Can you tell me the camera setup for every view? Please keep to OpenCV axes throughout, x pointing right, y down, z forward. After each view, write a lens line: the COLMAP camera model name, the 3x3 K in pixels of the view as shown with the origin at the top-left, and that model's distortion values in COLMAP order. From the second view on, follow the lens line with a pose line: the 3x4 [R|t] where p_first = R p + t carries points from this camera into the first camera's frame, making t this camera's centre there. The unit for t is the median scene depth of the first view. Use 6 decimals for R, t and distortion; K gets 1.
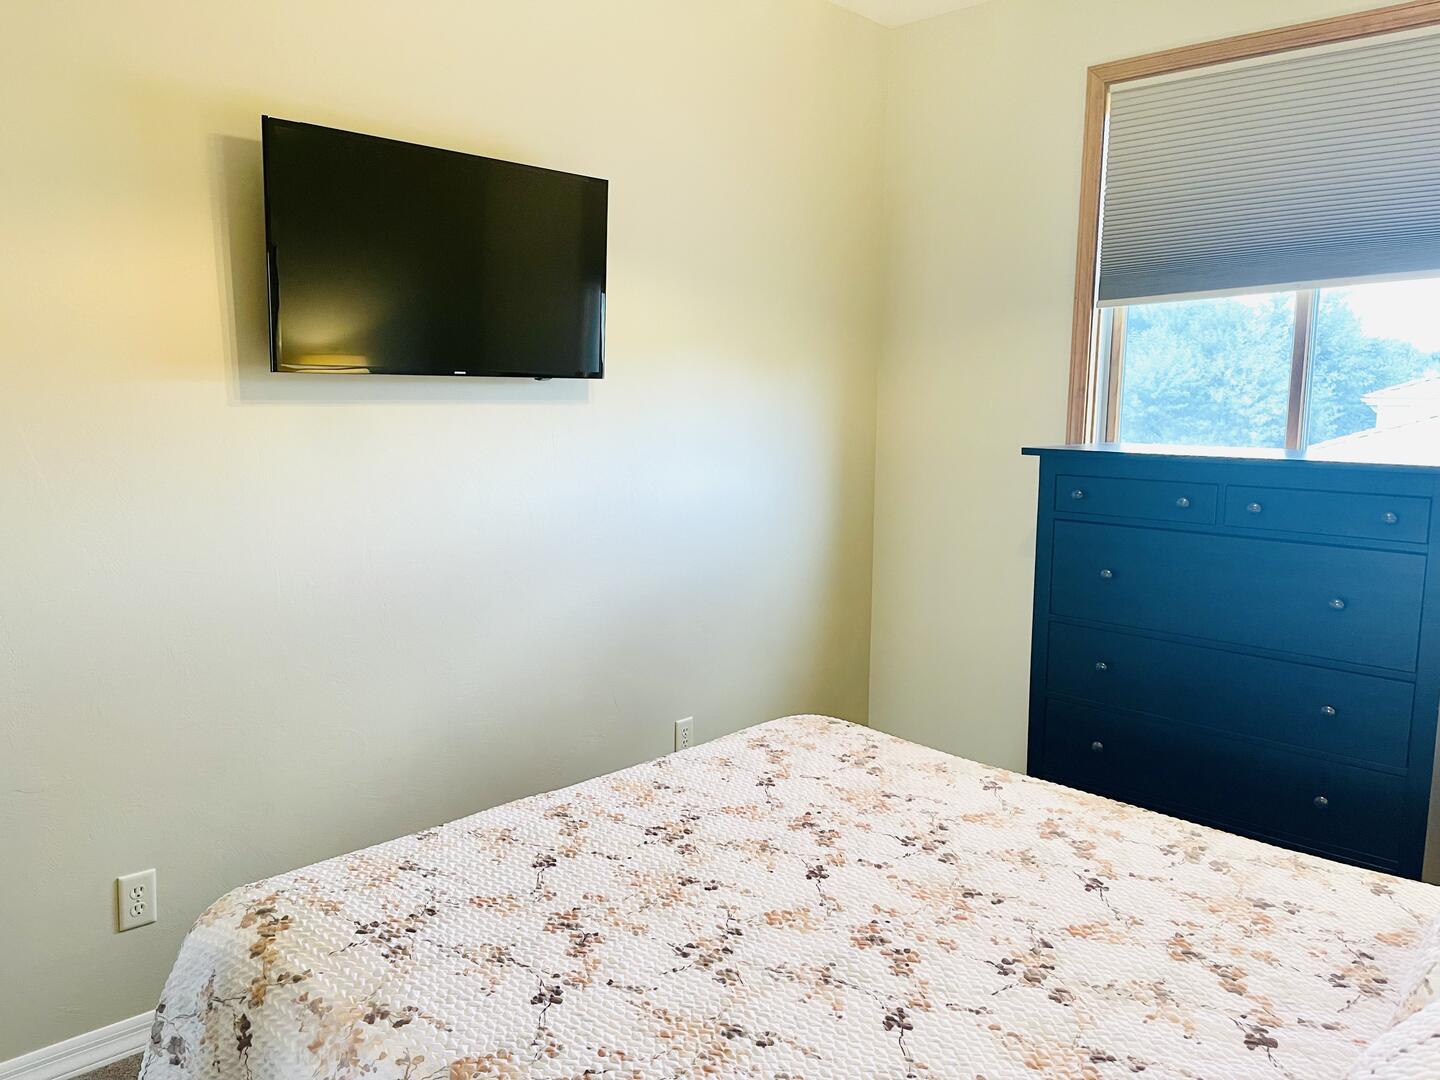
lens RADIAL K [[1089.6, 0, 717.0], [0, 1089.6, 536.9], [0, 0, 1]] dist [0.075214, -0.094888]
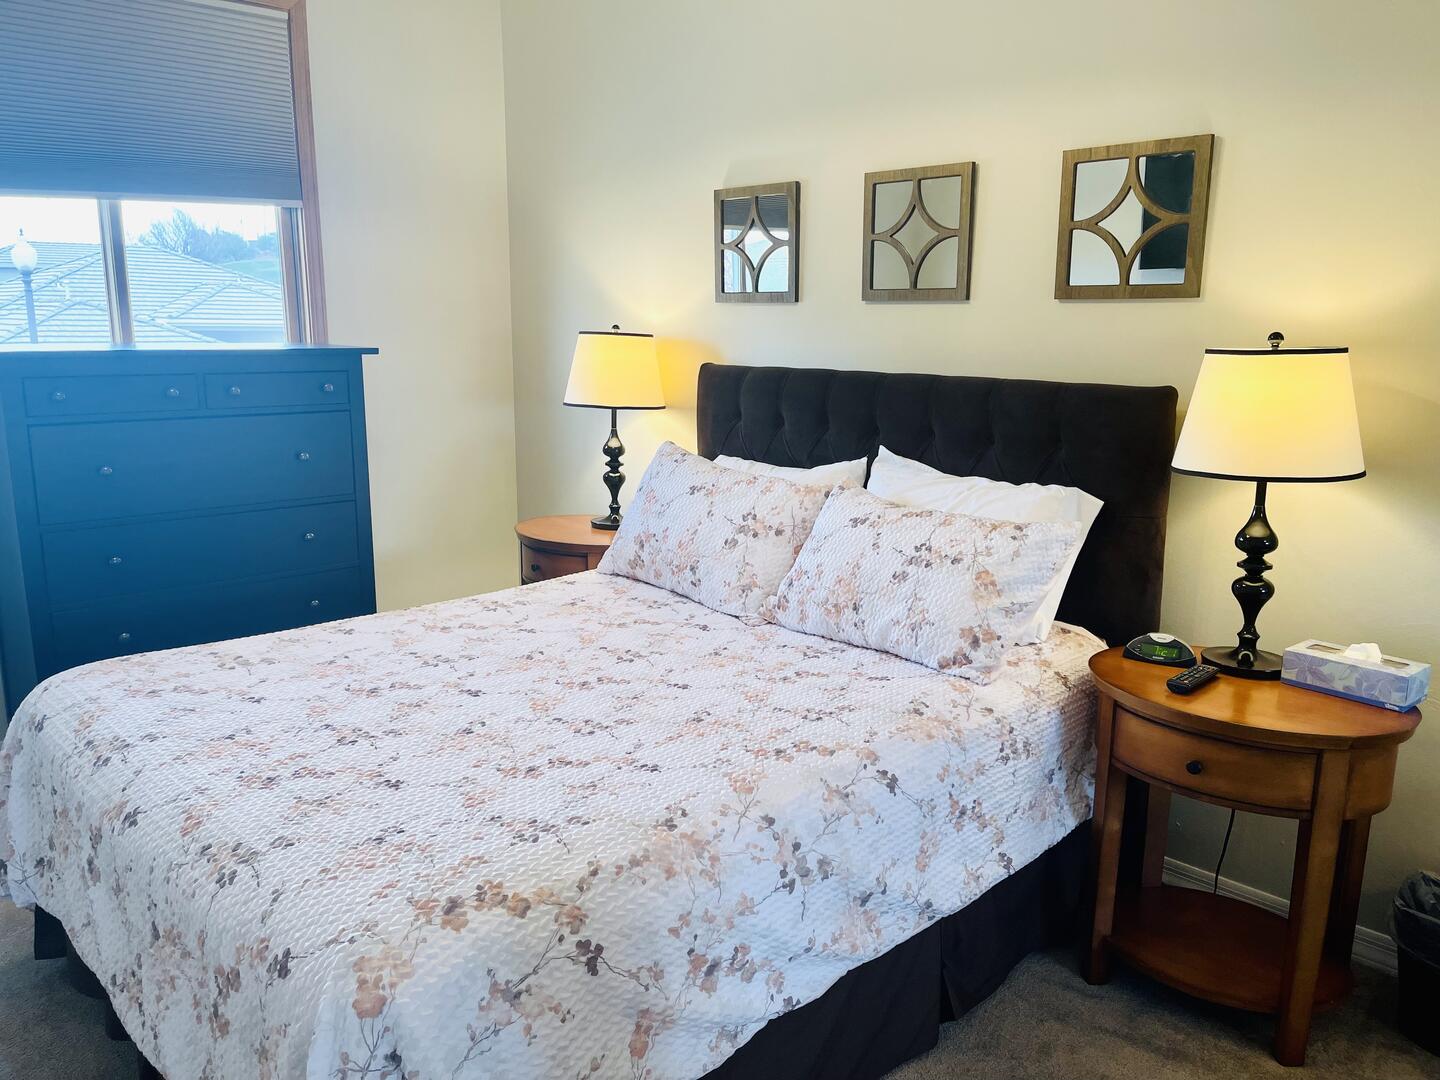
lens RADIAL K [[1089.6, 0, 717.7], [0, 1089.6, 542.6], [0, 0, 1]] dist [0.075214, -0.094888]
pose [[0.012853, -0.211567, 0.977279, -1.095498], [0.115053, 0.971181, 0.208734, -0.084527], [-0.993276, 0.109756, 0.036824, 0.675141]]
